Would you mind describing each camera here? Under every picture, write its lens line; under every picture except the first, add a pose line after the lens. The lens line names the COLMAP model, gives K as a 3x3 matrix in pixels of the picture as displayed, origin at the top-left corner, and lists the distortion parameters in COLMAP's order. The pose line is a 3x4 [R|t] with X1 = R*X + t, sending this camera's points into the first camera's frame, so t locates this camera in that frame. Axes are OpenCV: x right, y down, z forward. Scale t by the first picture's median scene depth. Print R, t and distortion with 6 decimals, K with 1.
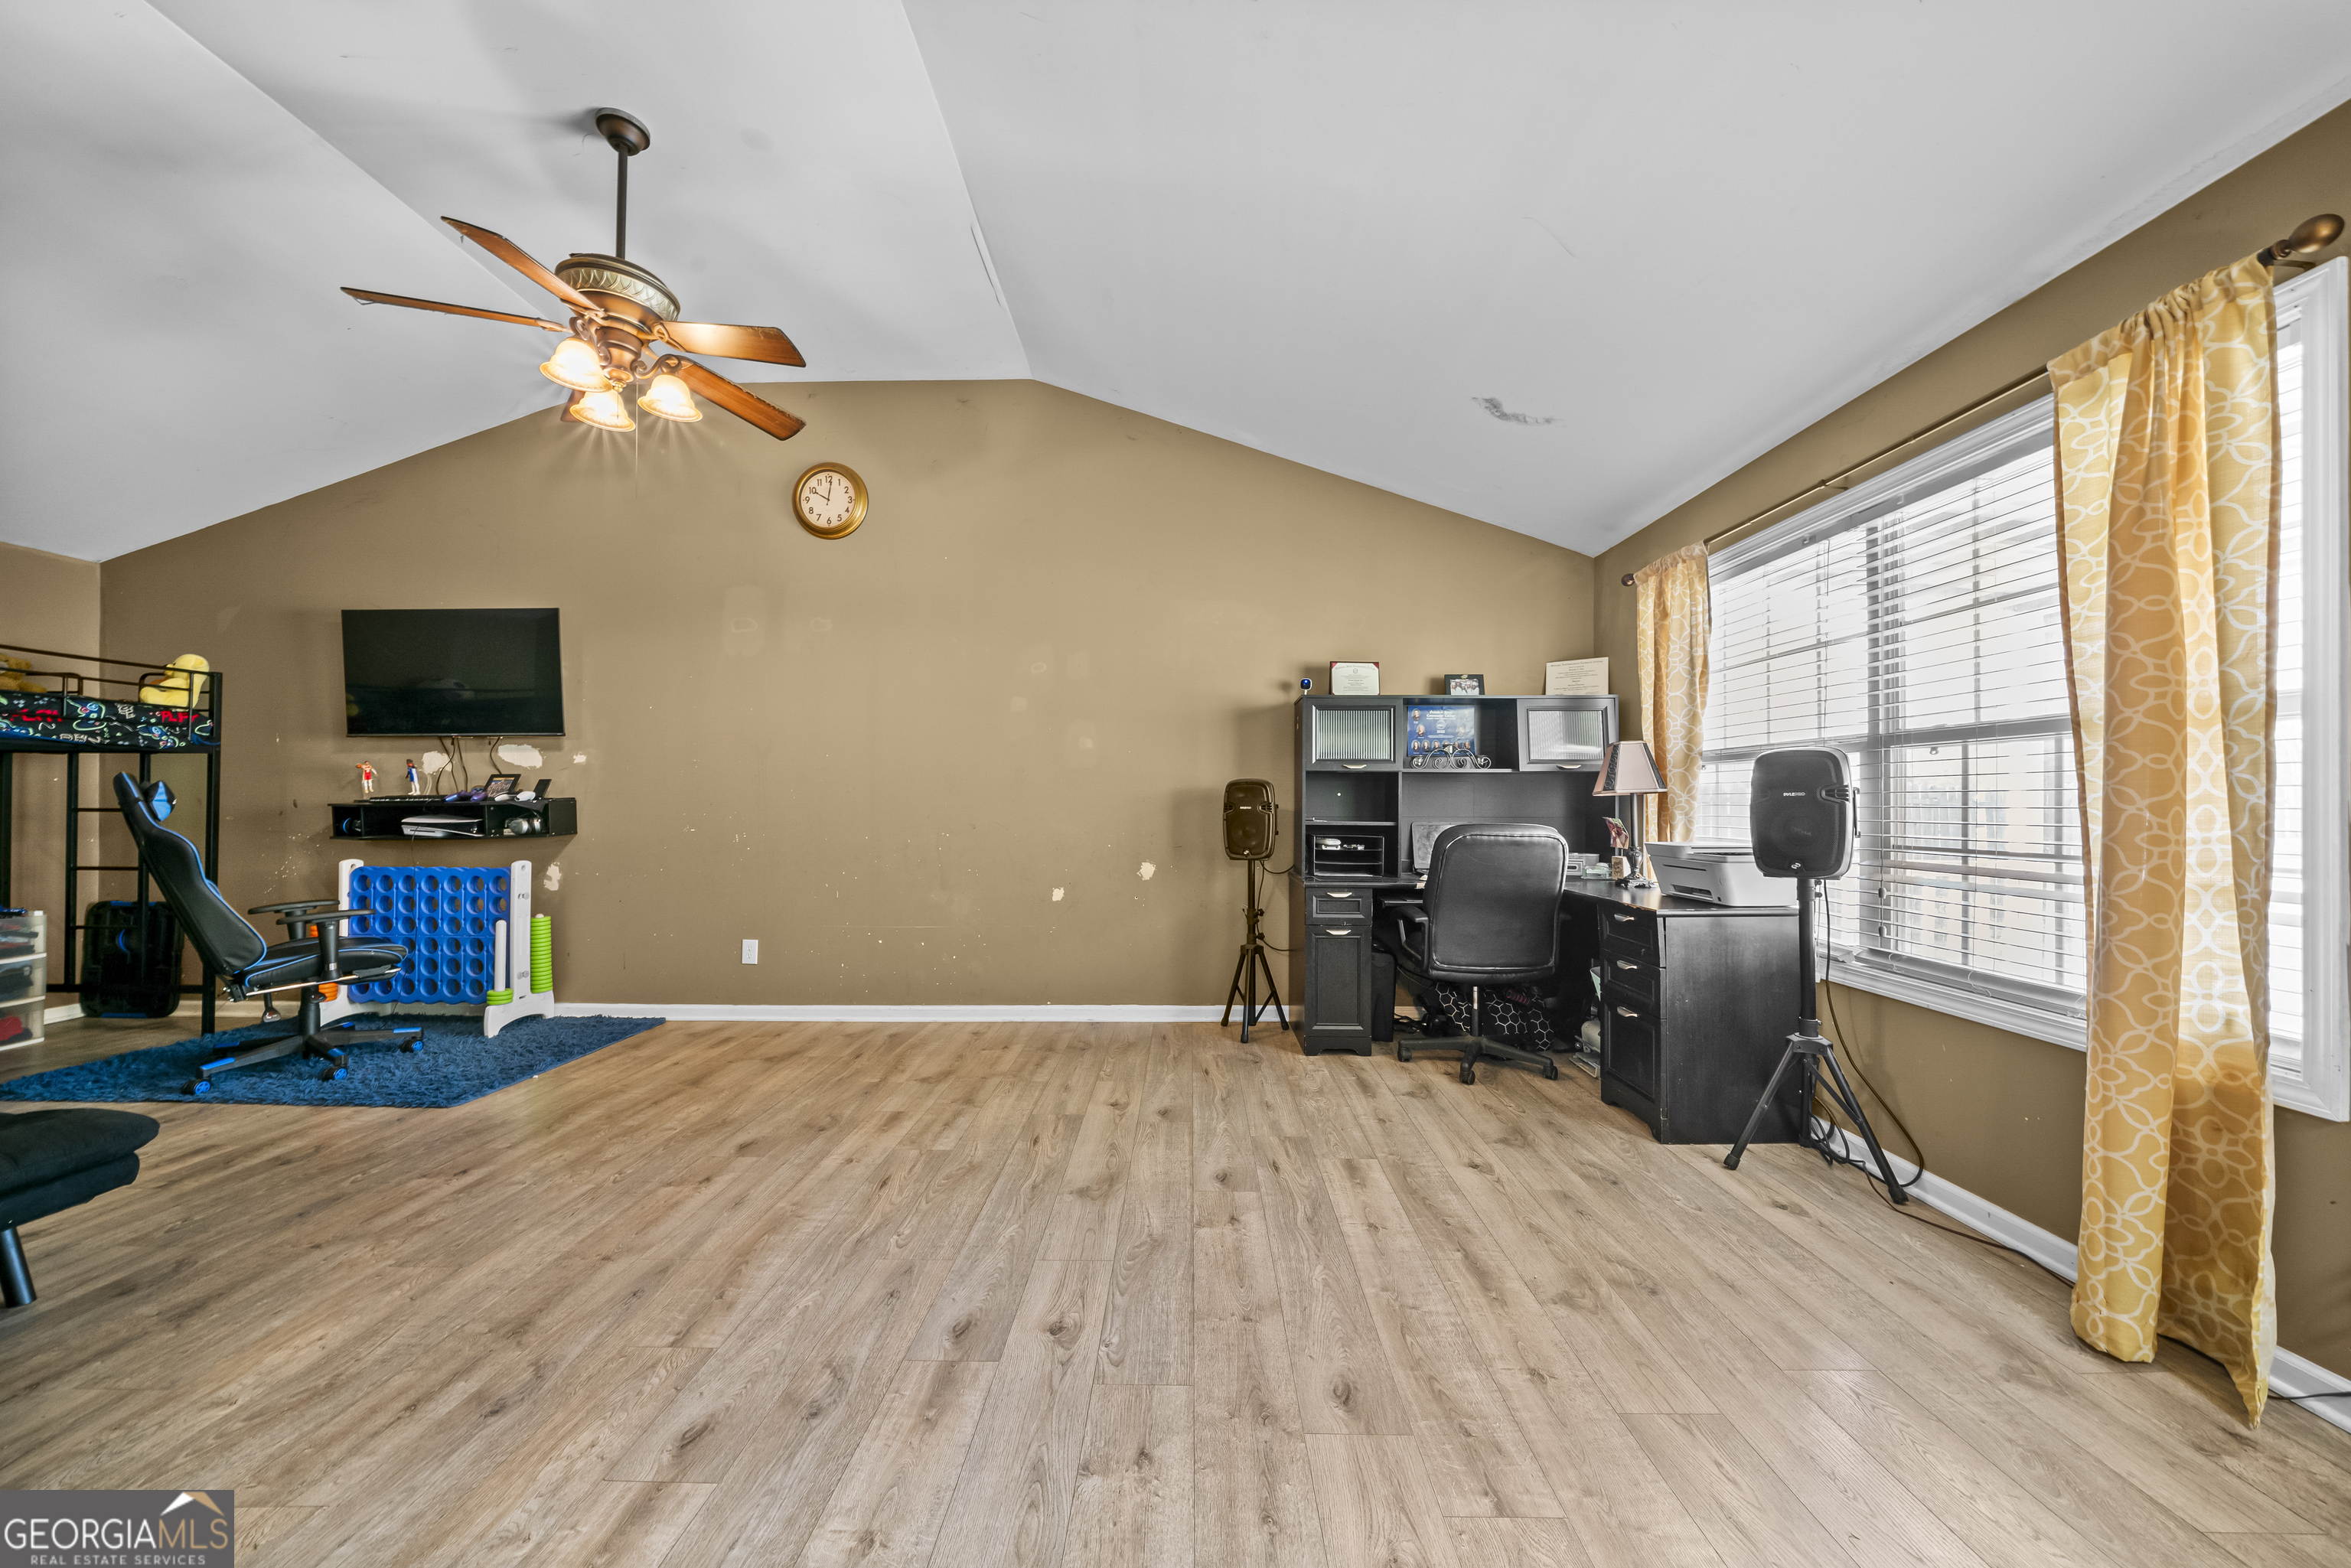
lens RADIAL K [[795.1, 0, 1186.2], [0, 795.1, 797.8], [0, 0, 1]] dist [-0.007633, -0.000144]
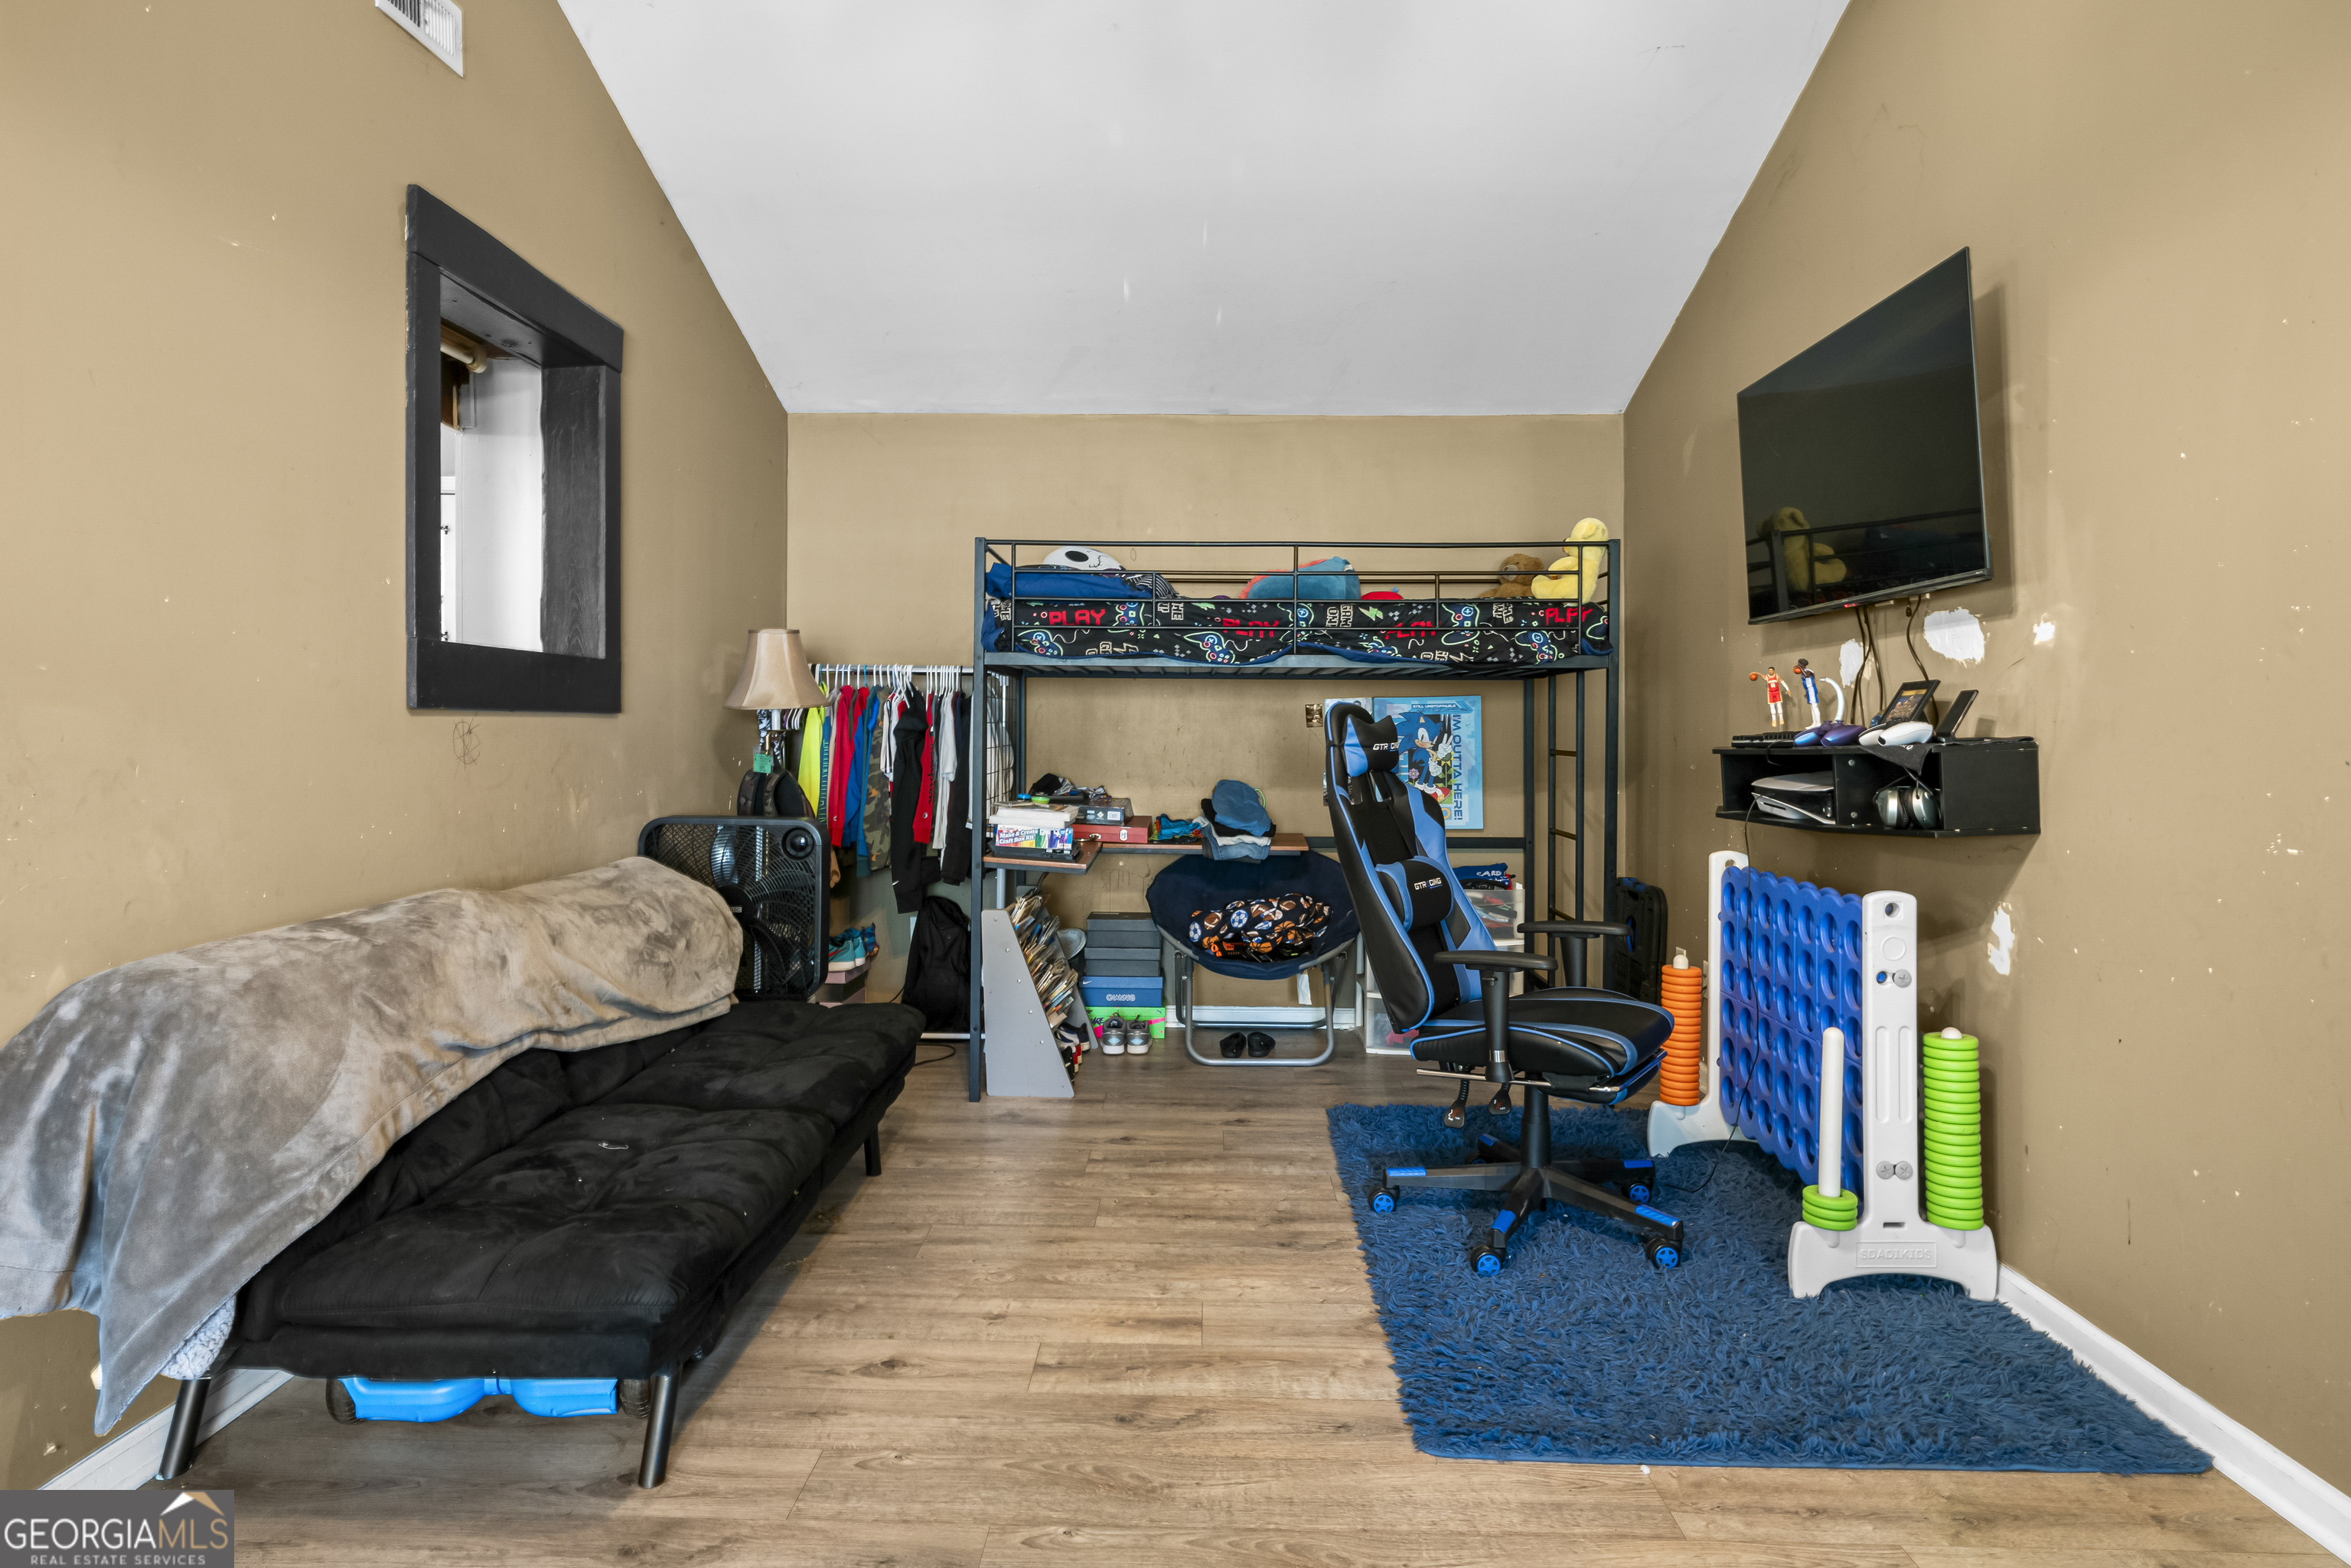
lens RADIAL K [[1348.5, 0, 1160.7], [0, 1348.5, 726.4], [0, 0, 1]] dist [0.003454, 0.000655]
pose [[-0.025895, -0.005051, -0.999652, -0.136094], [0.007898, 0.999955, -0.005258, -0.005830], [0.999633, -0.008032, -0.025854, 0.672460]]
